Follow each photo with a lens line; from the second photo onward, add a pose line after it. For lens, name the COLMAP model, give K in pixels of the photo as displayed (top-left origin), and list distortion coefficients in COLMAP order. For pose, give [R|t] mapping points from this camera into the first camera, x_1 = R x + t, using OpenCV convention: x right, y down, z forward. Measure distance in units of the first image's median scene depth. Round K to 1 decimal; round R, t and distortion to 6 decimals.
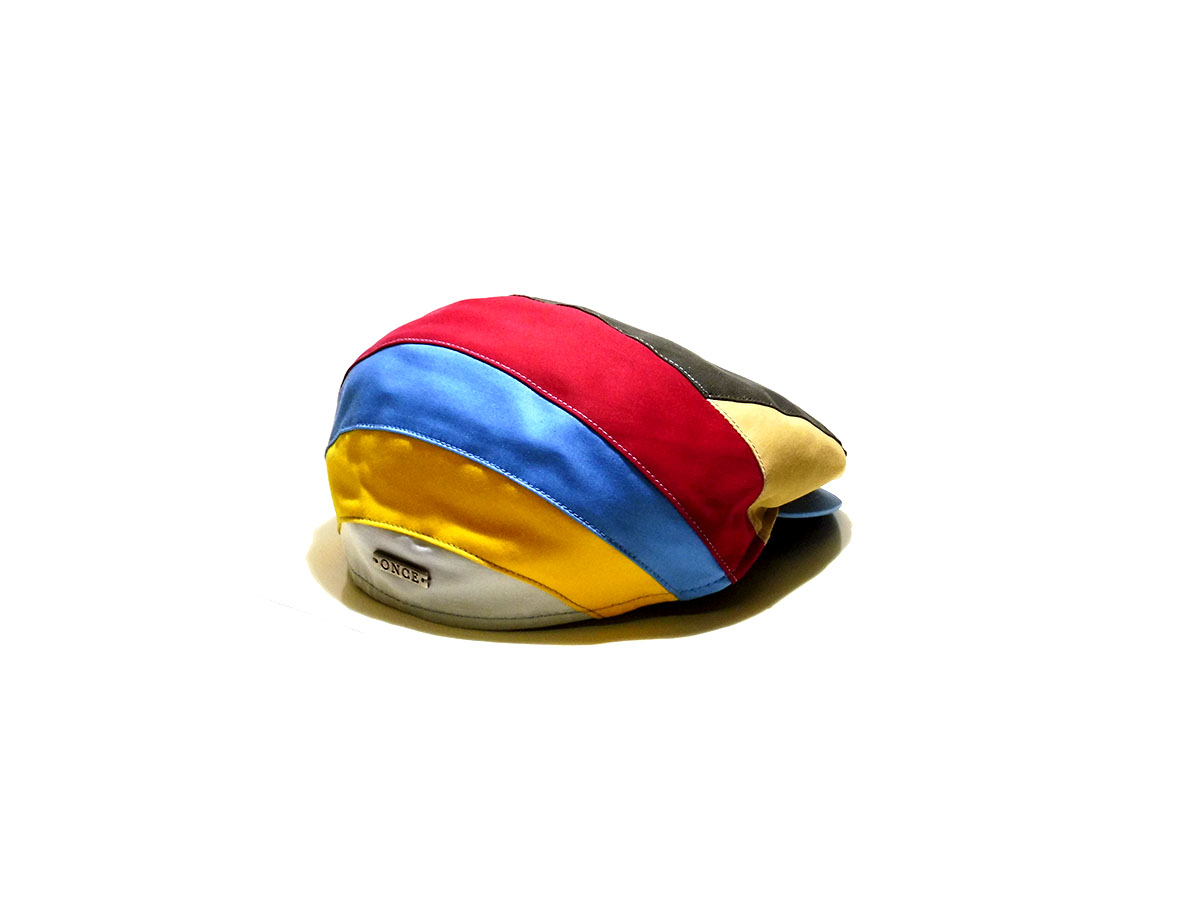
lens RADIAL K [[2178.4, 0, 600.2], [0, 2178.4, 451.8], [0, 0, 1]] dist [0.039867, 0.000000]
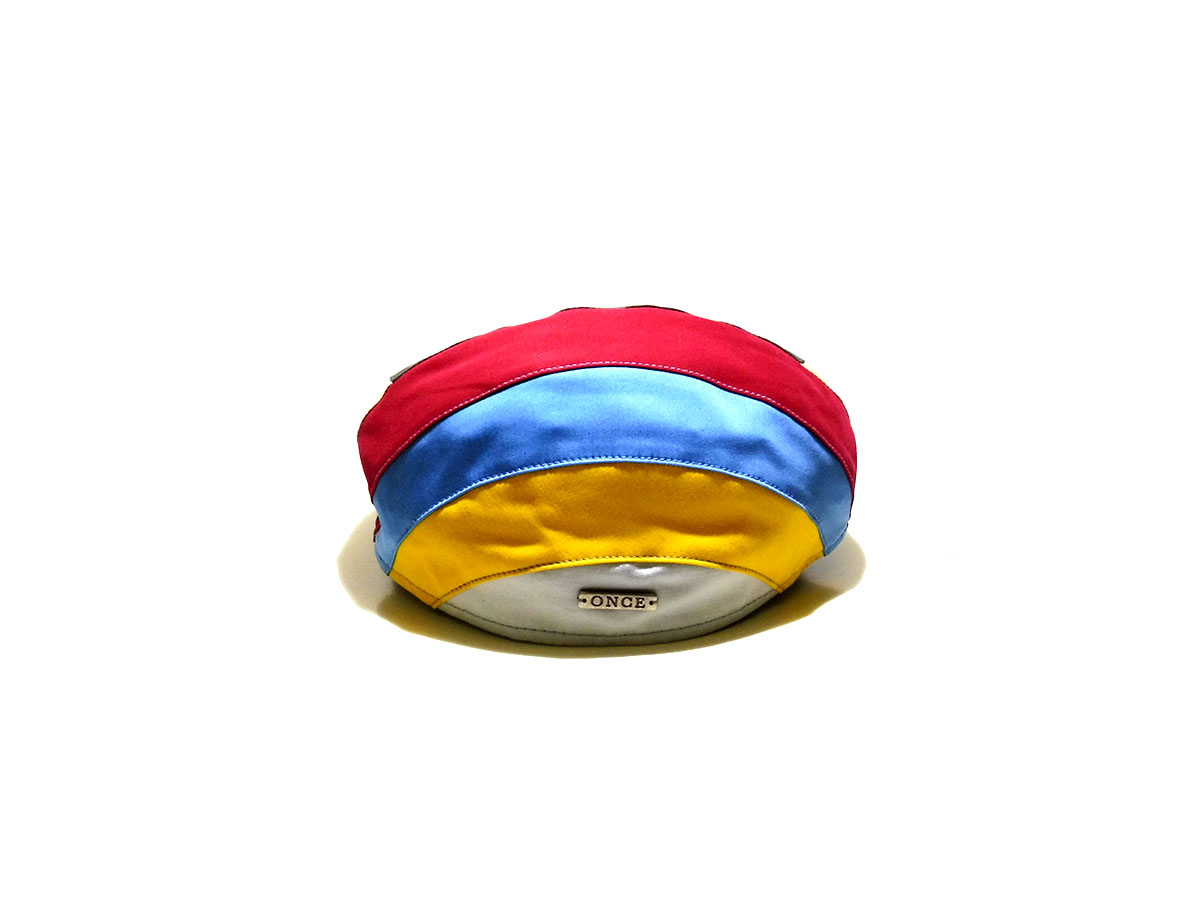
lens RADIAL K [[2178.4, 0, 599.6], [0, 2178.4, 447.0], [0, 0, 1]] dist [0.039867, 0.000000]
pose [[0.696432, -0.215567, 0.684480, -0.756720], [0.218571, 0.972216, 0.083797, -0.096311], [-0.683527, 0.091249, 0.724199, 0.308161]]
